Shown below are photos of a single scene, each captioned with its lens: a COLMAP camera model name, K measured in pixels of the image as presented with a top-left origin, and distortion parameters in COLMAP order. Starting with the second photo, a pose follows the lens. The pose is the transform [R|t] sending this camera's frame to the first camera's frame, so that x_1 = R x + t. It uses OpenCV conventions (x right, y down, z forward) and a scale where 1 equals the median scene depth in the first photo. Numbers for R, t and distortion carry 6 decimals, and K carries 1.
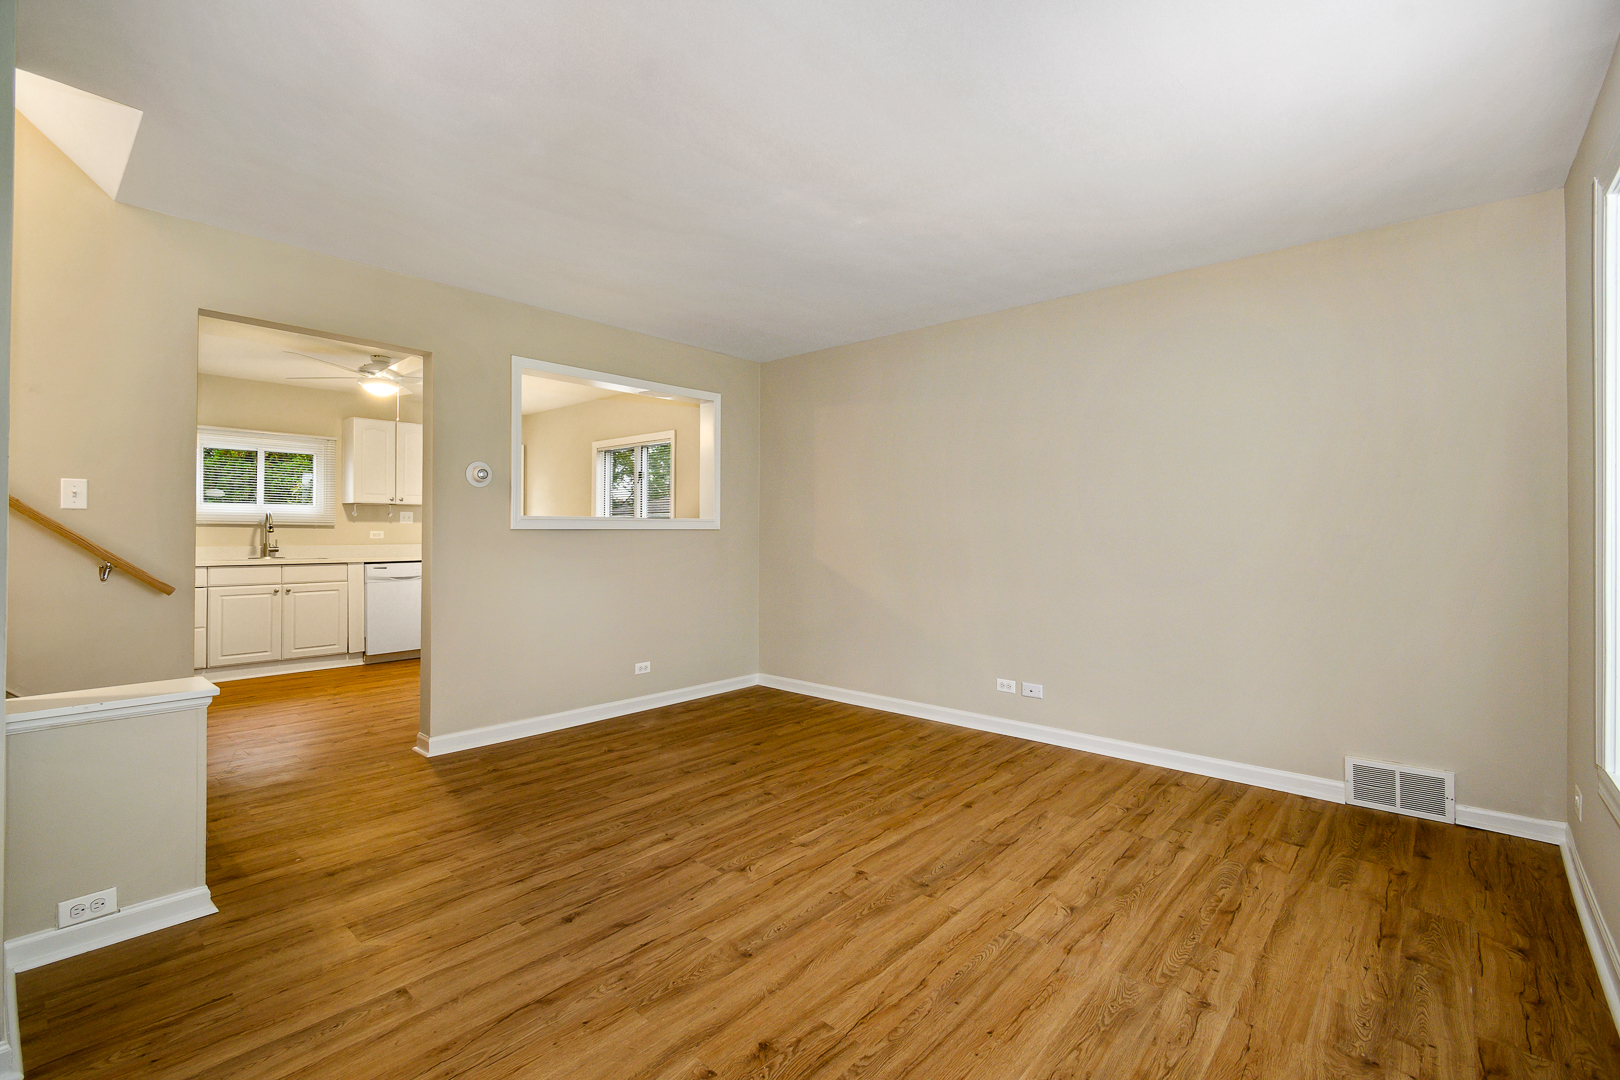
lens RADIAL K [[719.7, 0, 805.9], [0, 719.7, 529.1], [0, 0, 1]] dist [0.006500, -0.003332]
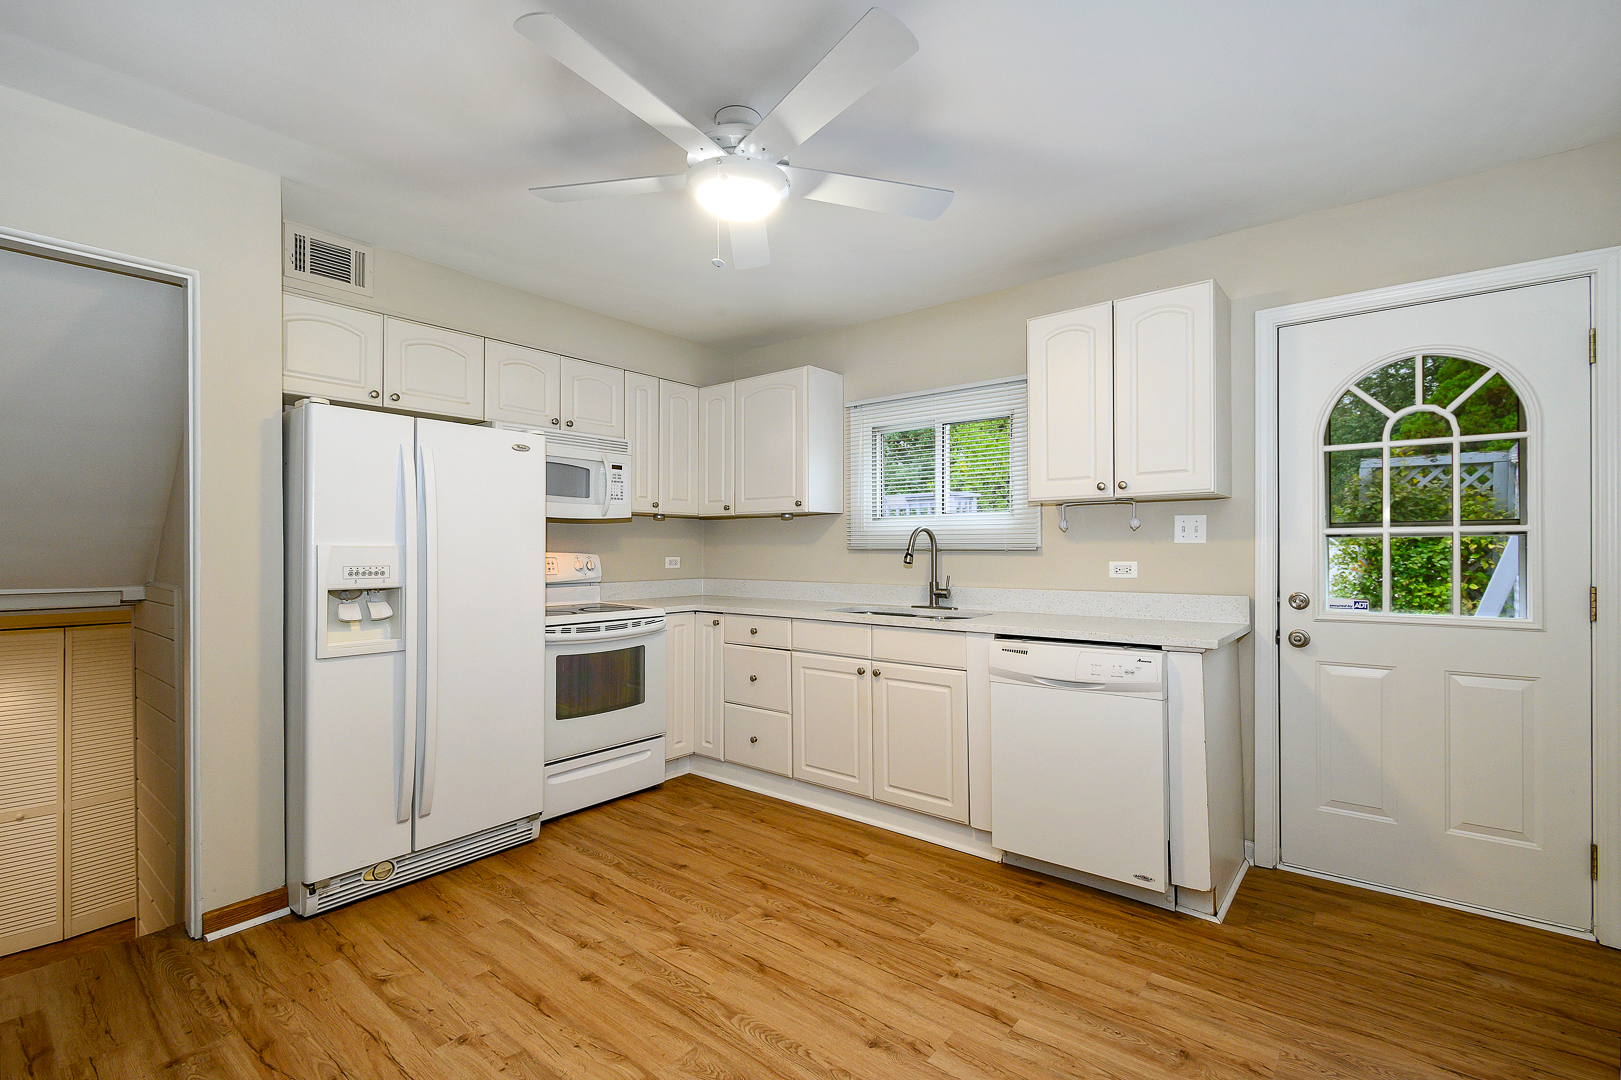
lens RADIAL K [[720.1, 0, 813.1], [0, 720.1, 551.0], [0, 0, 1]] dist [0.006500, -0.003332]
pose [[0.052146, -0.003572, -0.998633, -0.405432], [0.007045, 0.999970, -0.003209, -0.009099], [0.998615, -0.006868, 0.052170, 2.010377]]
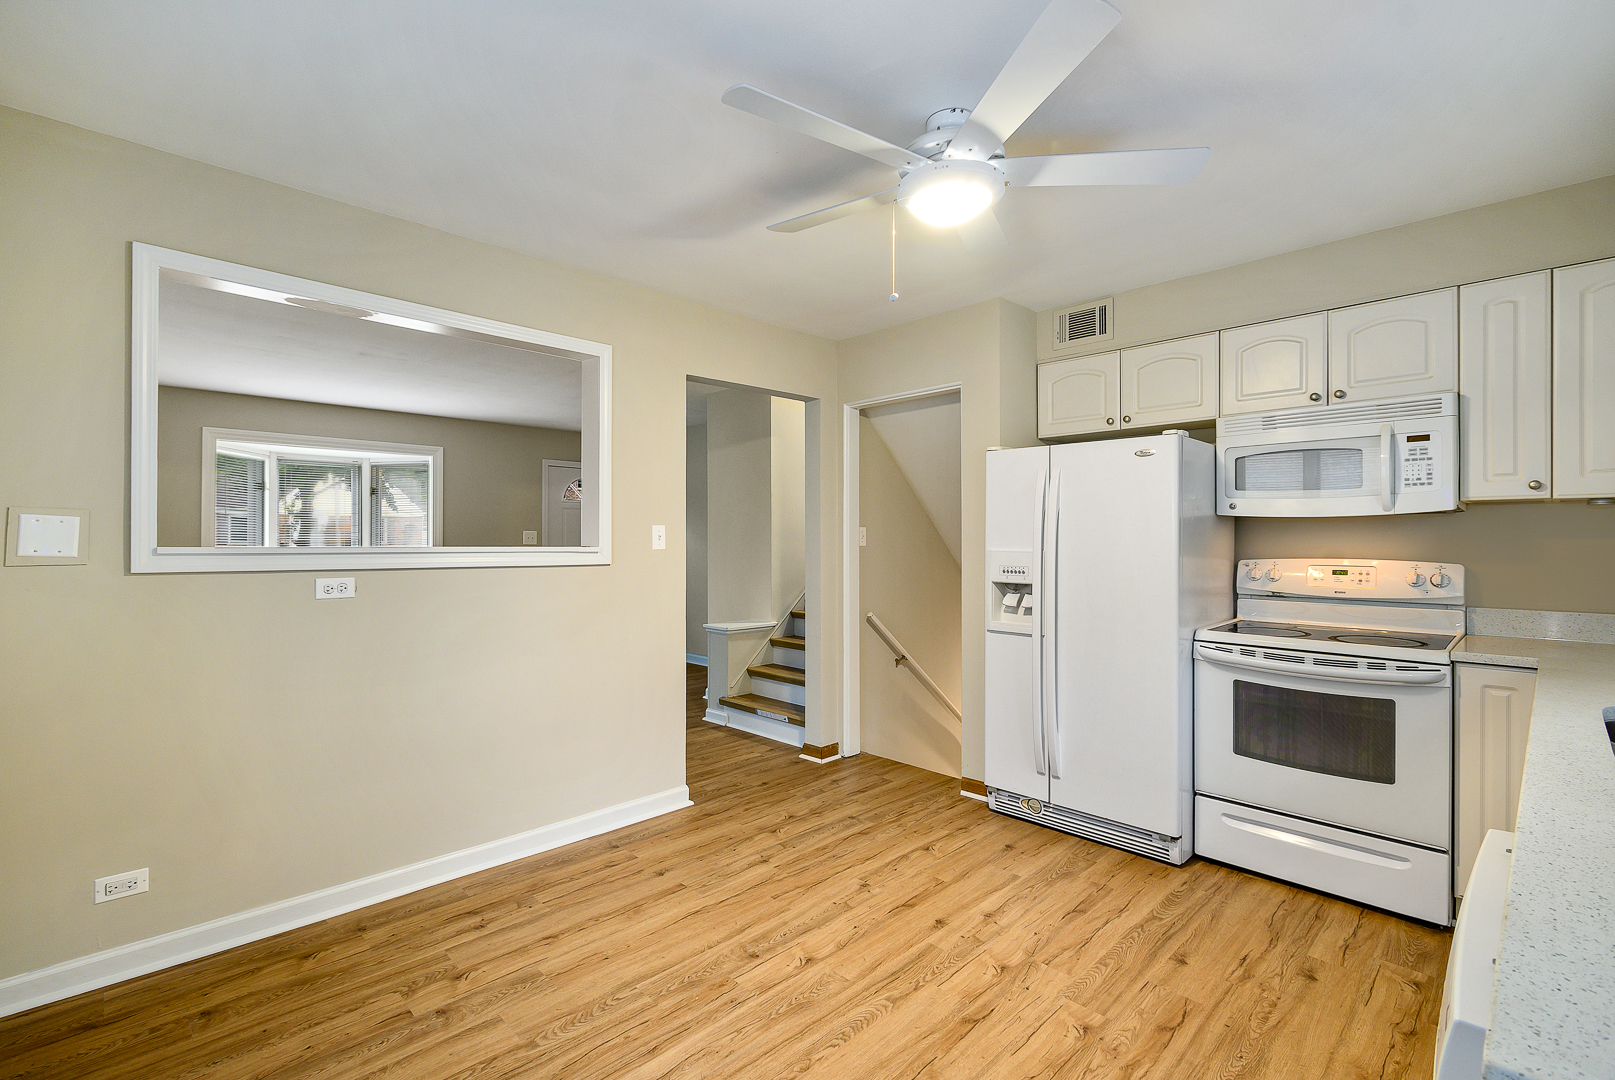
lens RADIAL K [[722.6, 0, 808.7], [0, 722.6, 540.1], [0, 0, 1]] dist [0.012609, -0.000204]
pose [[-0.998014, -0.007775, 0.062505, -1.056209], [-0.008327, 0.999928, -0.008589, -0.027241], [-0.062434, -0.009092, -0.998008, 2.706631]]
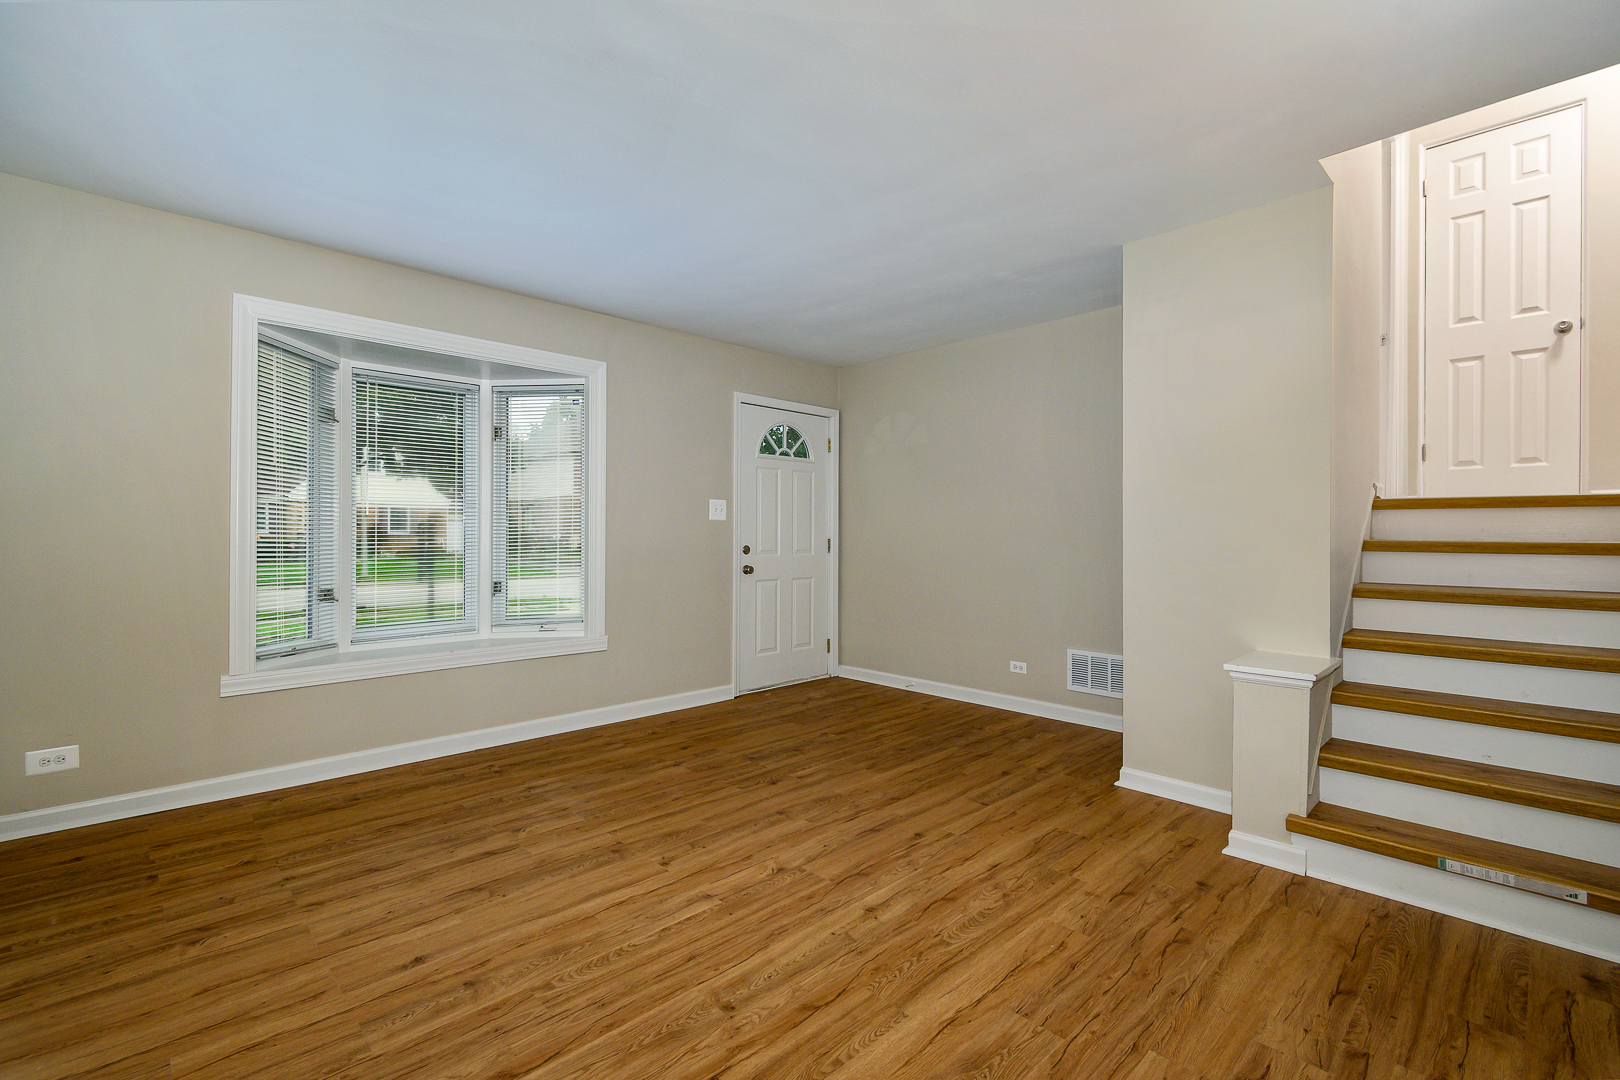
lens RADIAL K [[719.7, 0, 811.1], [0, 719.7, 534.5], [0, 0, 1]] dist [0.006500, -0.003332]
pose [[-0.997844, -0.007515, 0.065205, -0.174599], [-0.007884, 0.999954, -0.005407, 0.016356], [-0.065161, -0.005909, -0.997857, 1.816306]]
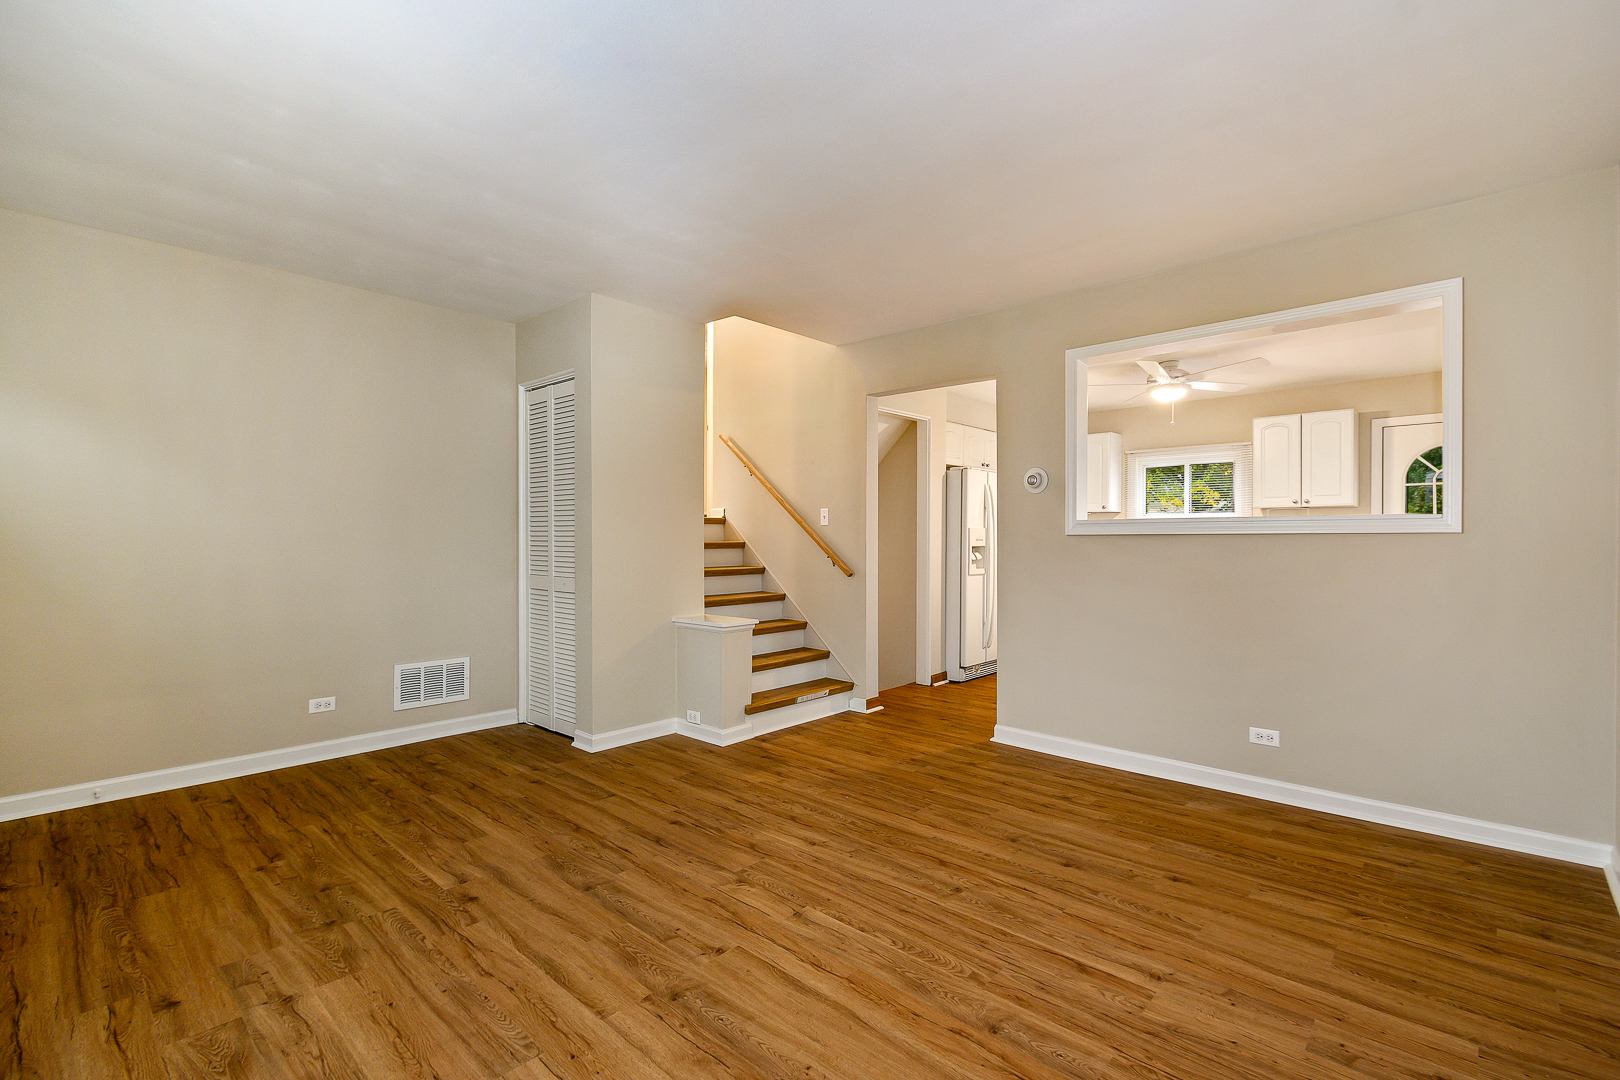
lens RADIAL K [[719.7, 0, 806.9], [0, 719.7, 543.0], [0, 0, 1]] dist [0.006500, -0.003332]
pose [[-0.012995, 0.004735, -0.999904, 0.812089], [0.003915, 0.999981, 0.004685, 0.007572], [0.999908, -0.003853, -0.013014, 1.010060]]
